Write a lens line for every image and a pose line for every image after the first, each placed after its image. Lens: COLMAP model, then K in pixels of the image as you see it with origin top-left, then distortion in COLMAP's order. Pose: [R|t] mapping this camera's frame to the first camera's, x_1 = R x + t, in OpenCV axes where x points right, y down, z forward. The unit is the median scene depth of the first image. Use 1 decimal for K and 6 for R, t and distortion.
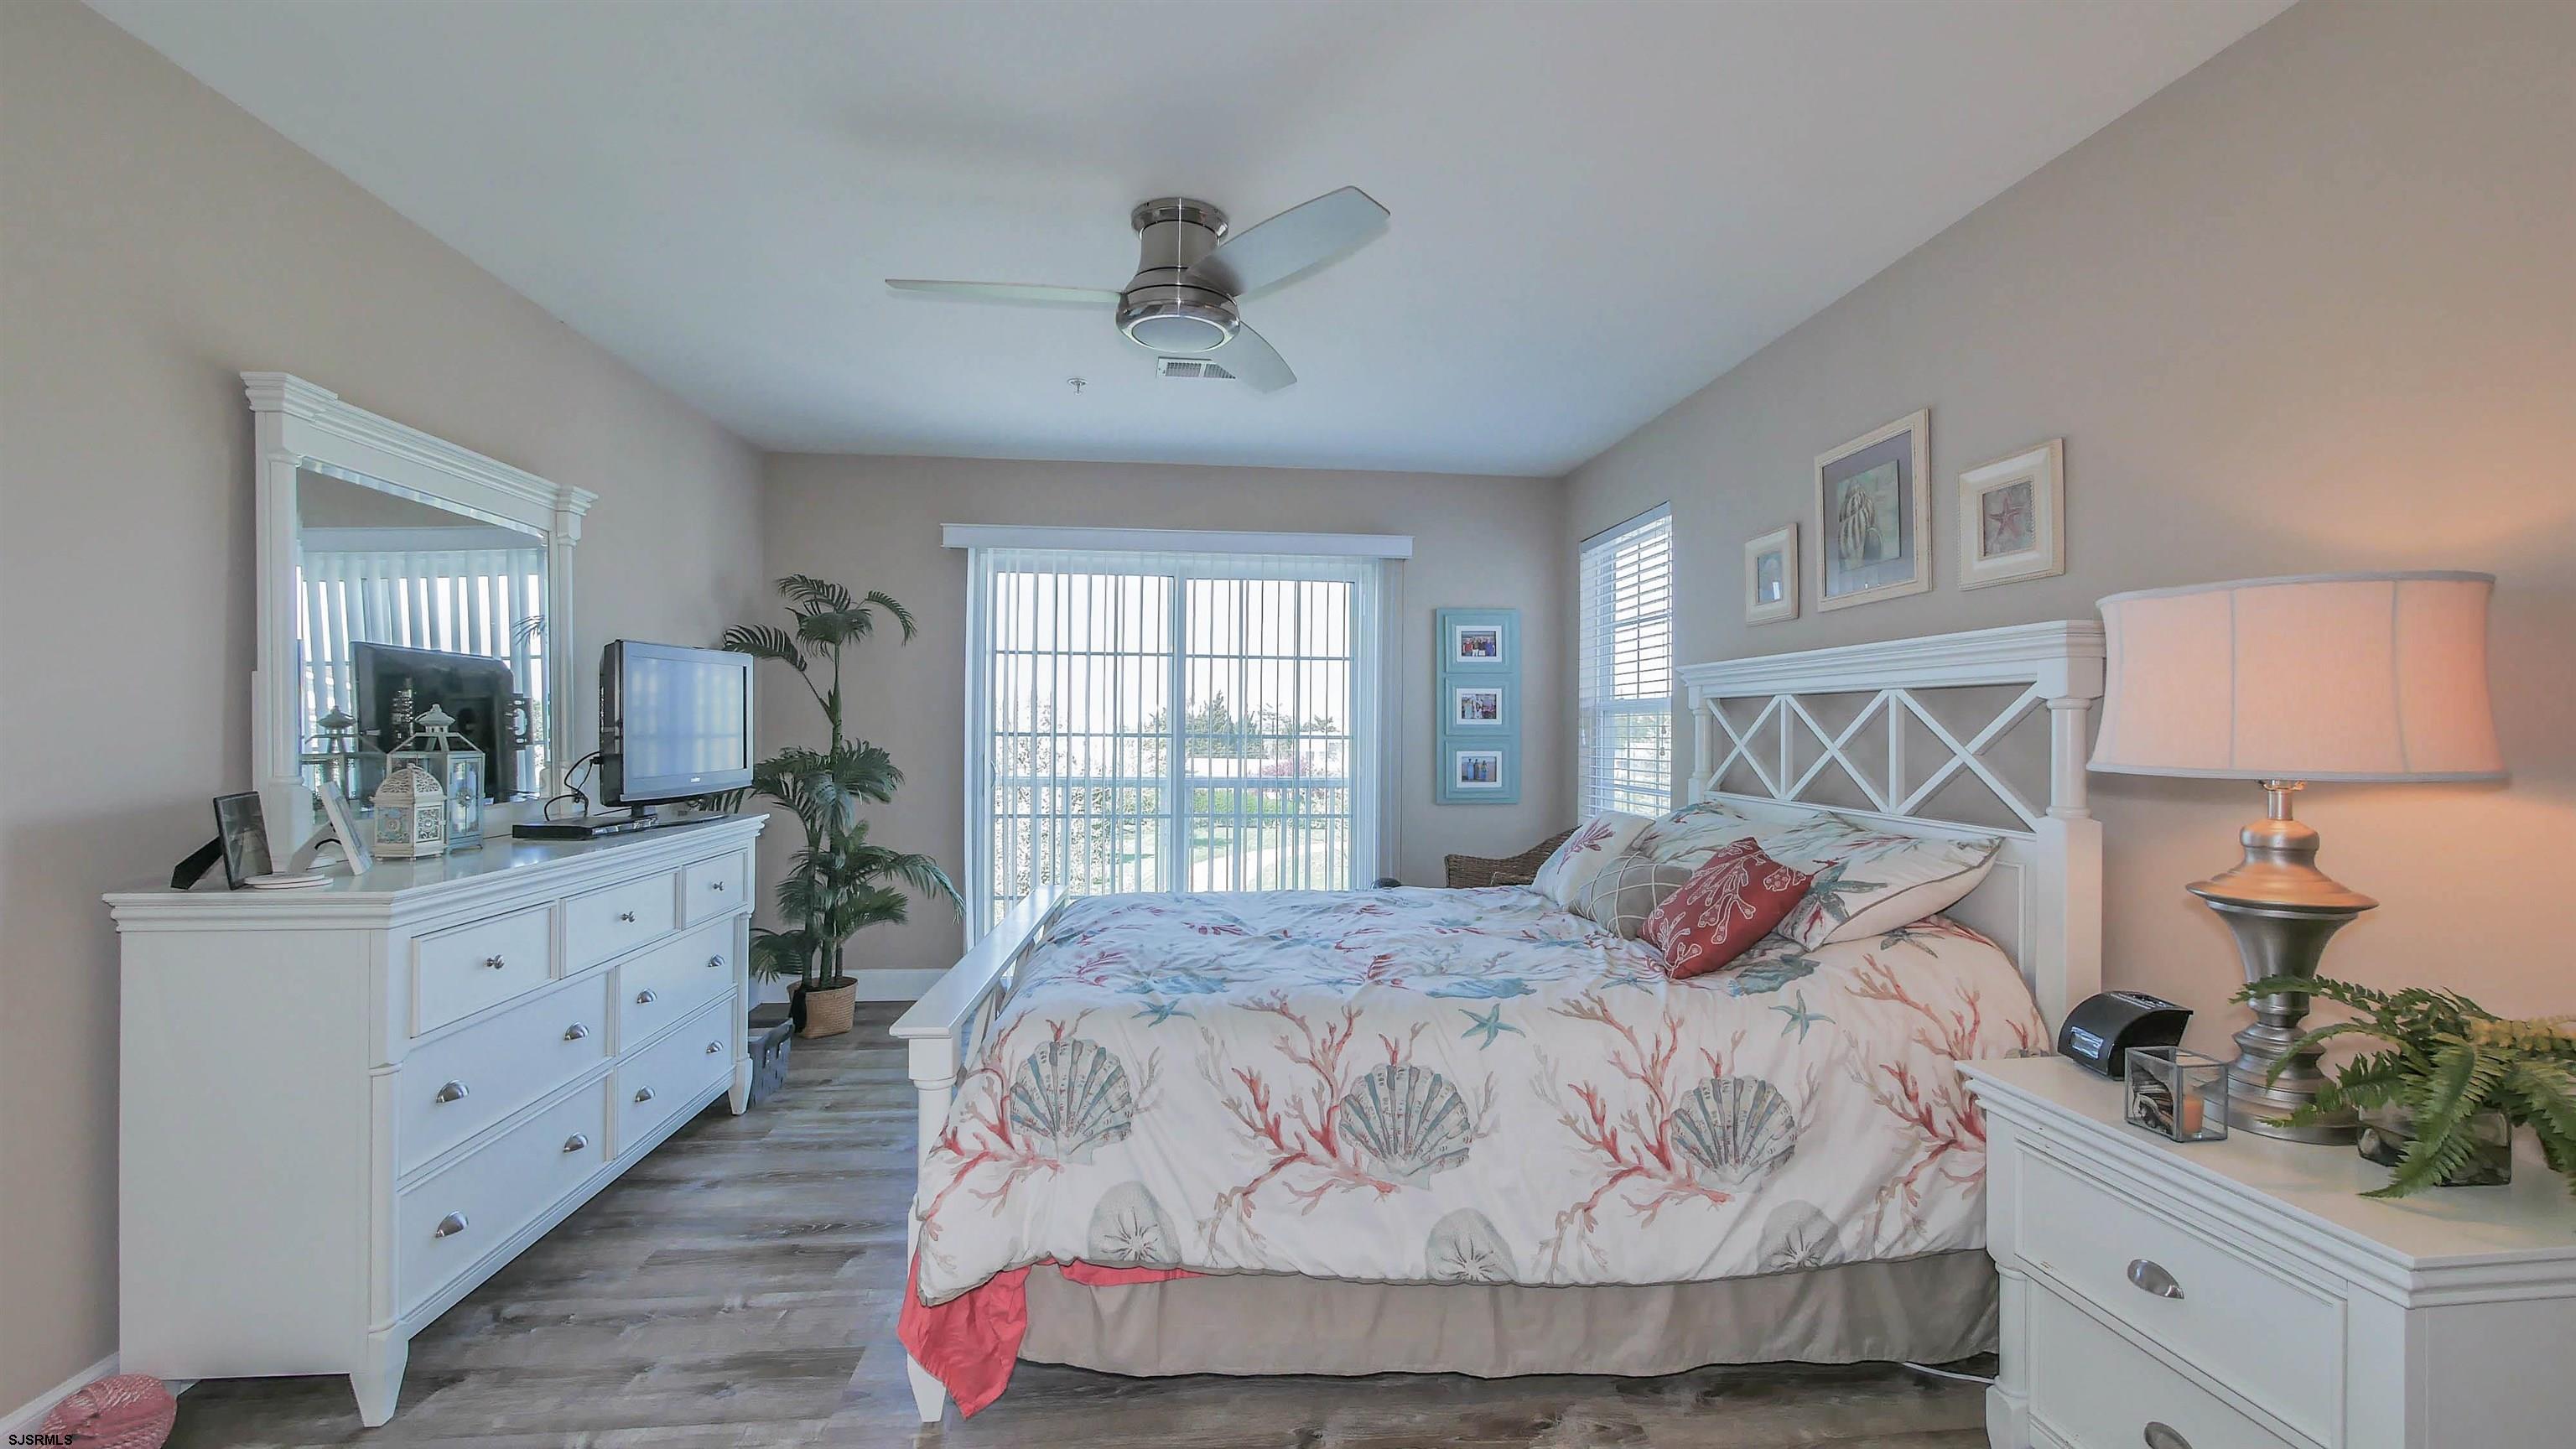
lens RADIAL K [[1064.5, 0, 1286.7], [0, 1064.5, 727.6], [0, 0, 1]] dist [-0.009608, 0.001546]
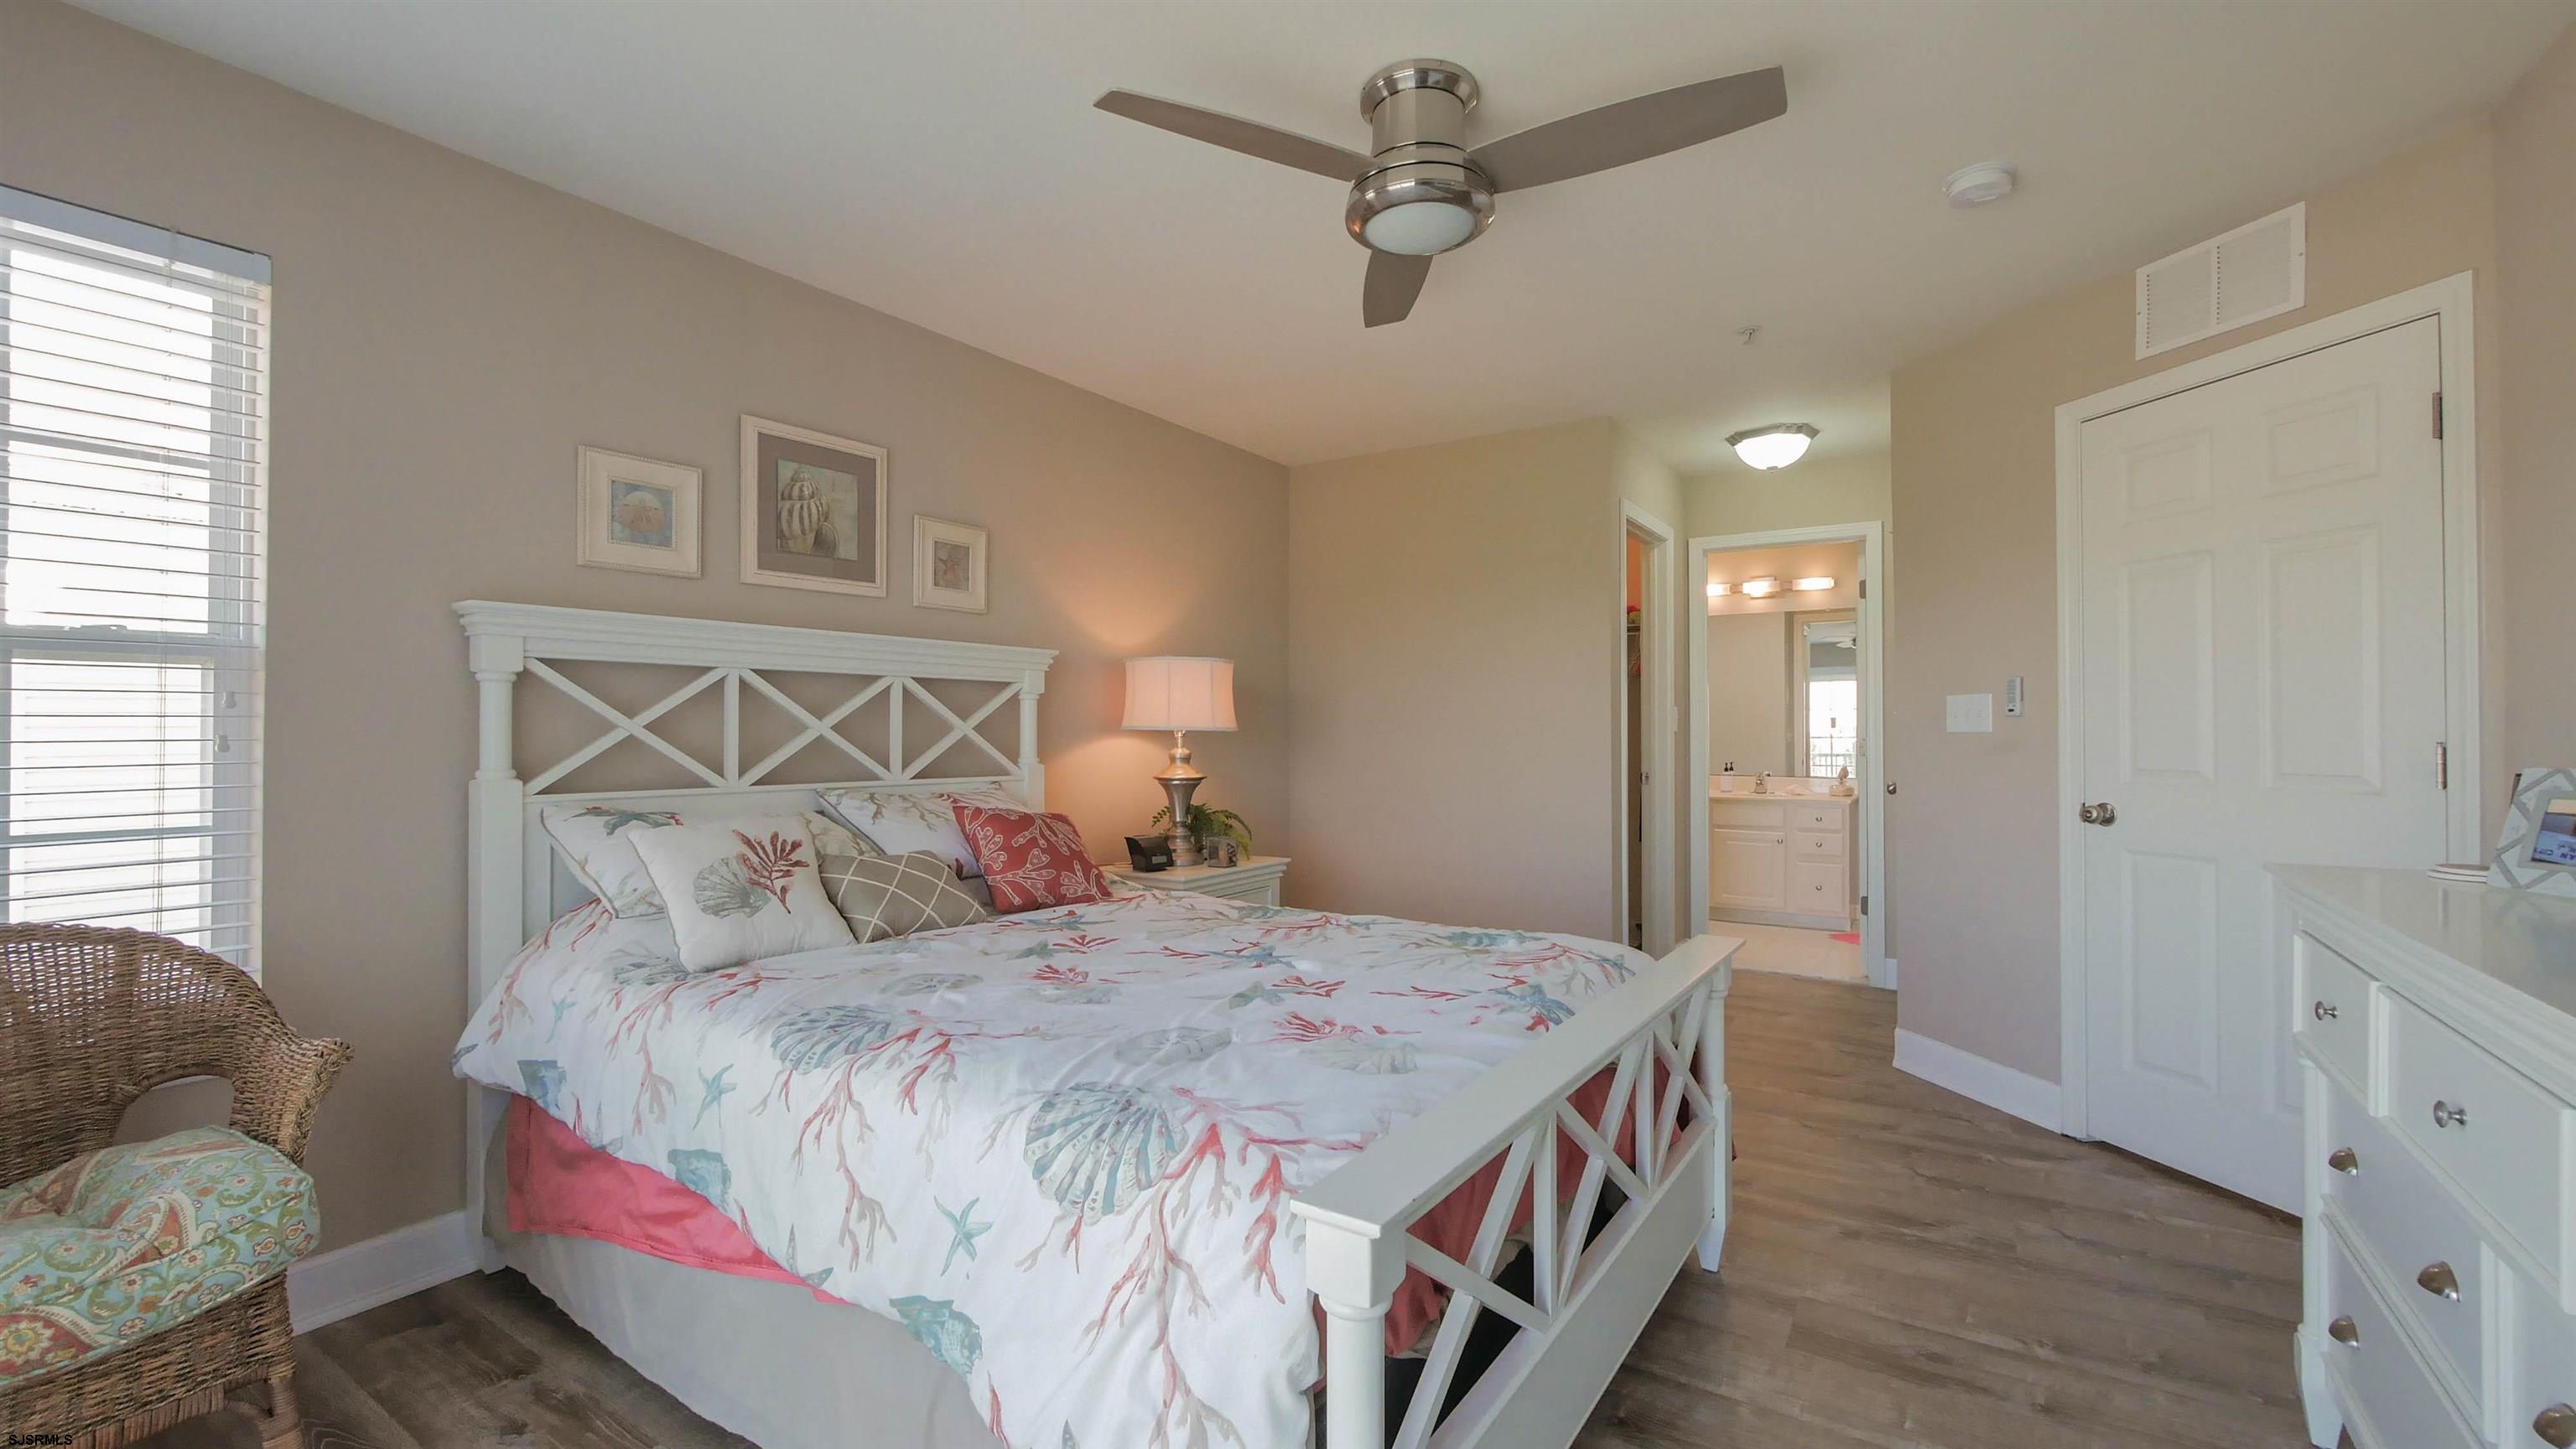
lens RADIAL K [[1064.5, 0, 1268.6], [0, 1064.5, 716.5], [0, 0, 1]] dist [-0.009608, 0.001546]
pose [[-0.775076, -0.000944, 0.631867, -0.473176], [-0.006299, 0.999961, -0.006233, 0.012816], [-0.631837, -0.008811, -0.775051, 1.518319]]
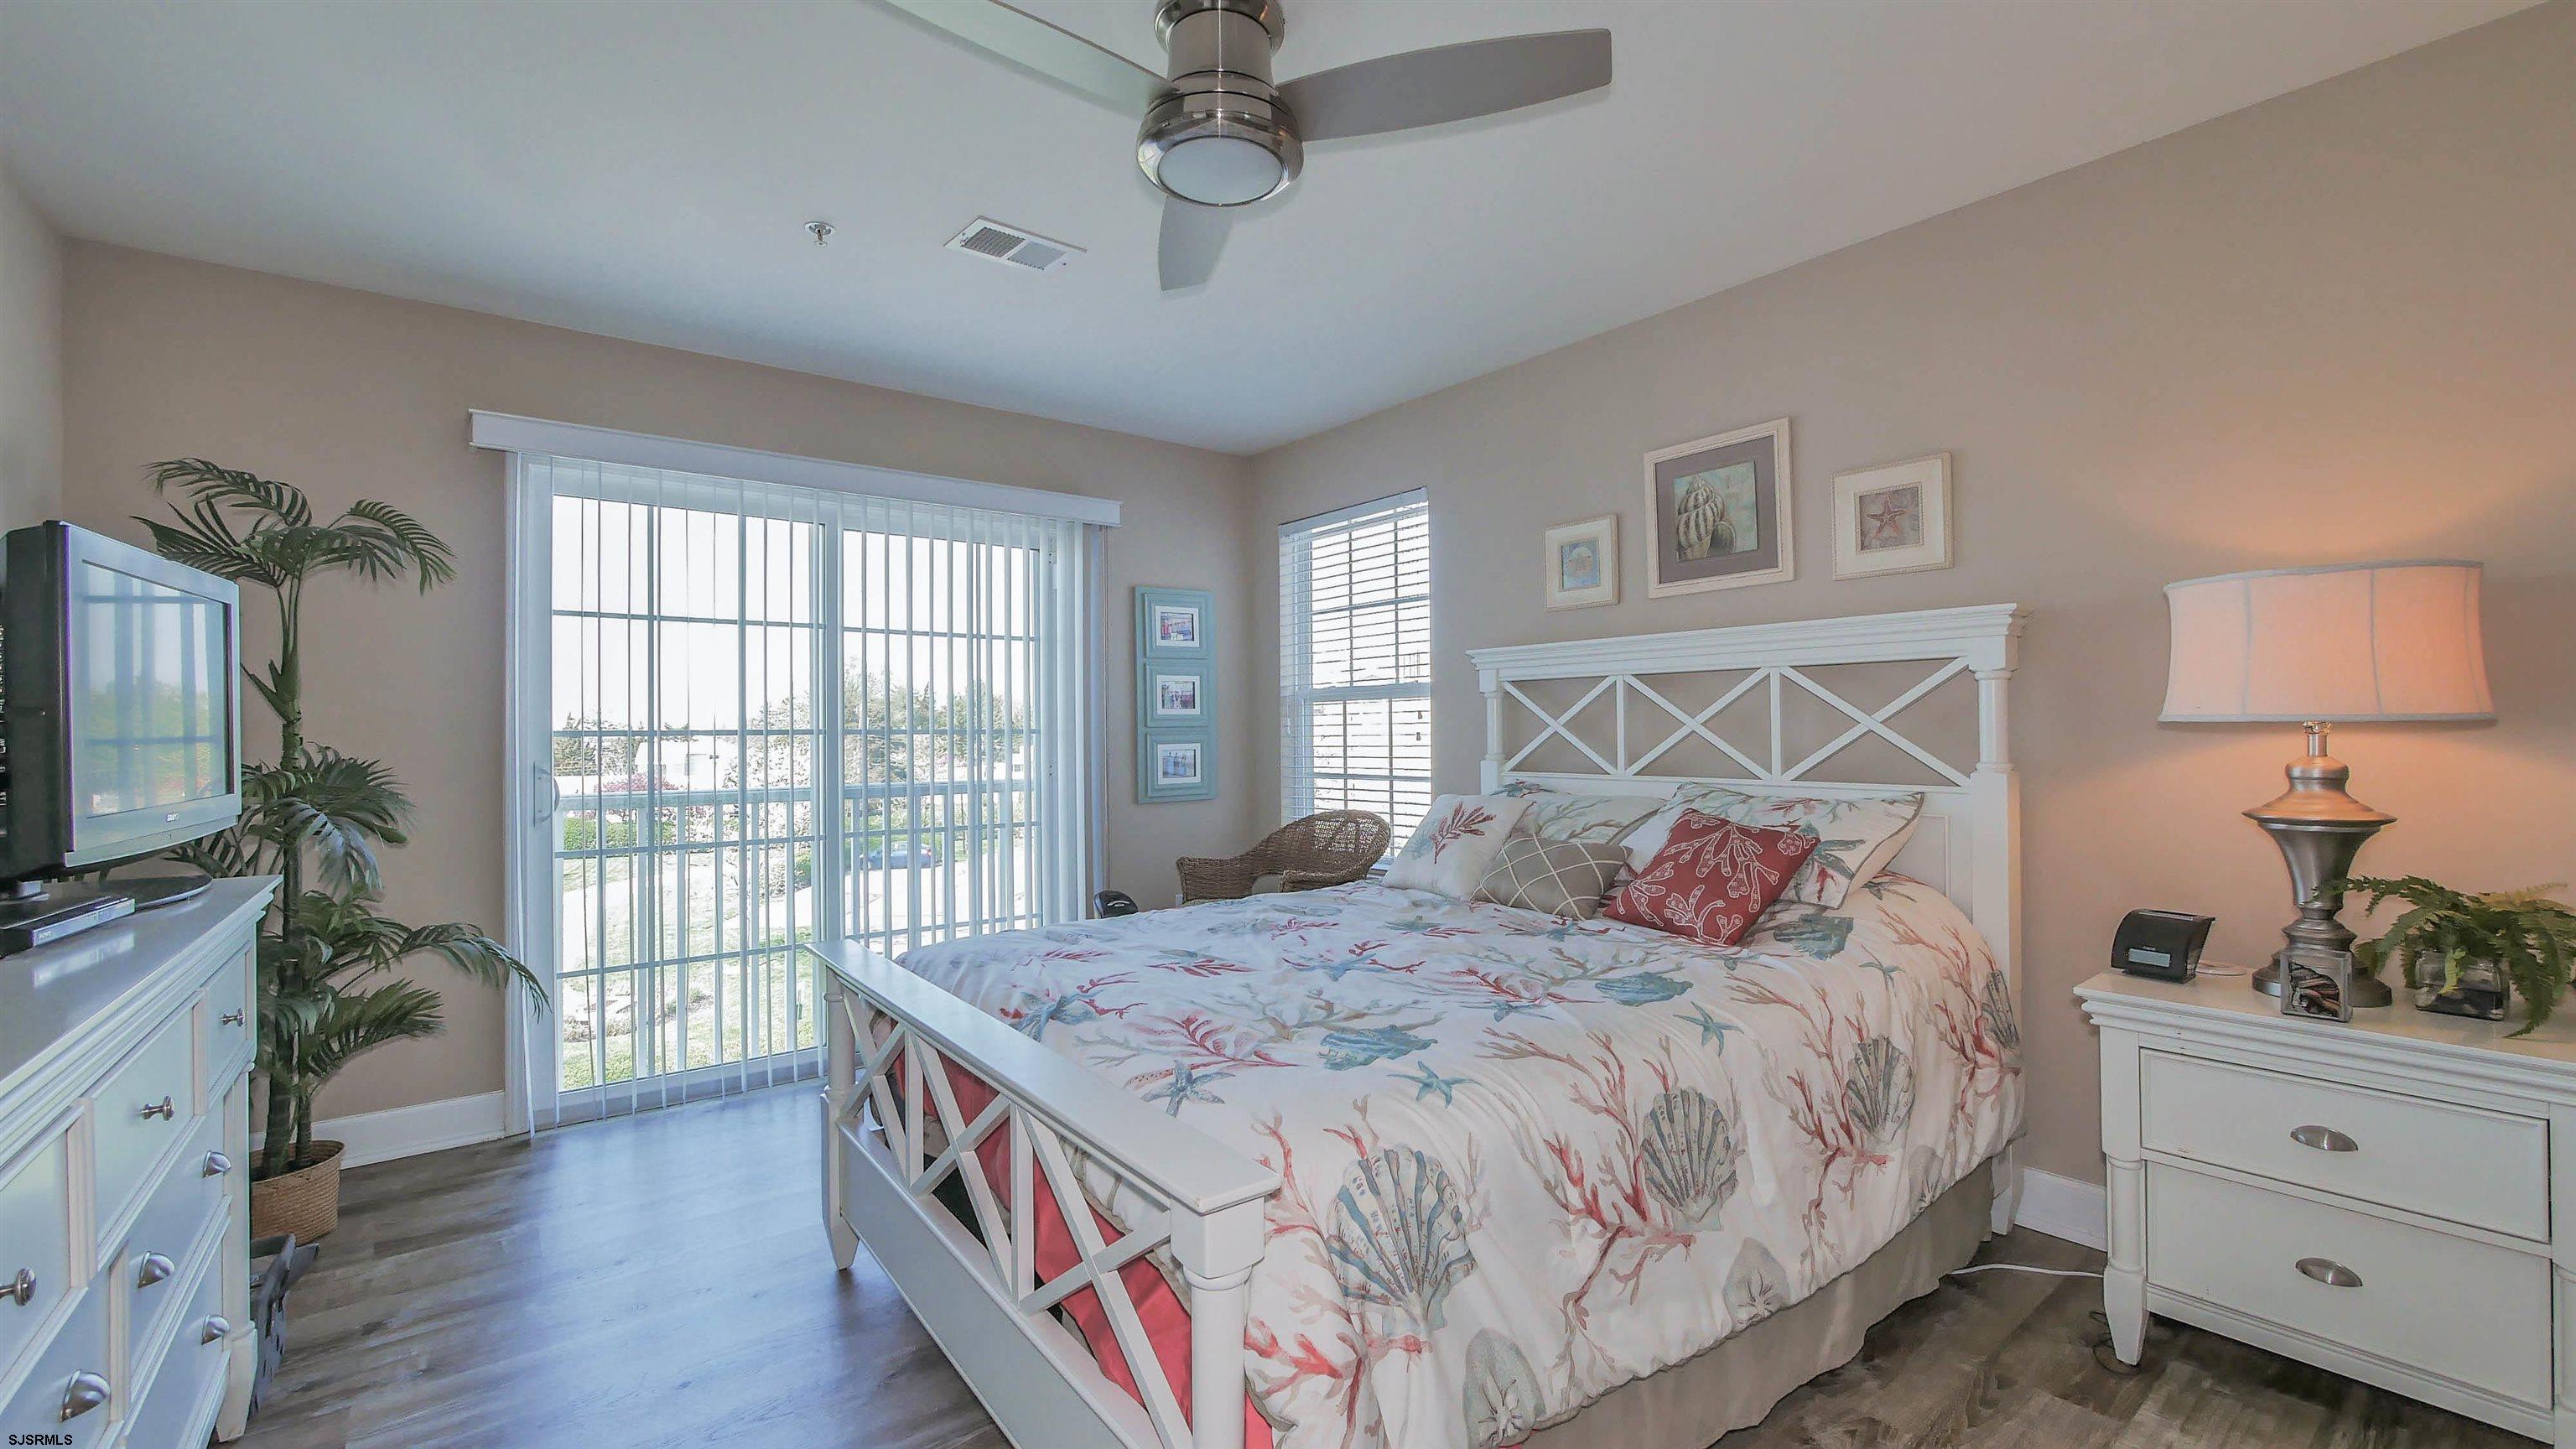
lens RADIAL K [[1064.5, 0, 1292.7], [0, 1064.5, 725.9], [0, 0, 1]] dist [-0.009608, 0.001546]
pose [[0.843112, -0.013209, 0.537576, -0.406455], [0.016500, 0.999863, -0.001310, 0.016633], [-0.537485, 0.009975, 0.843214, 0.307273]]
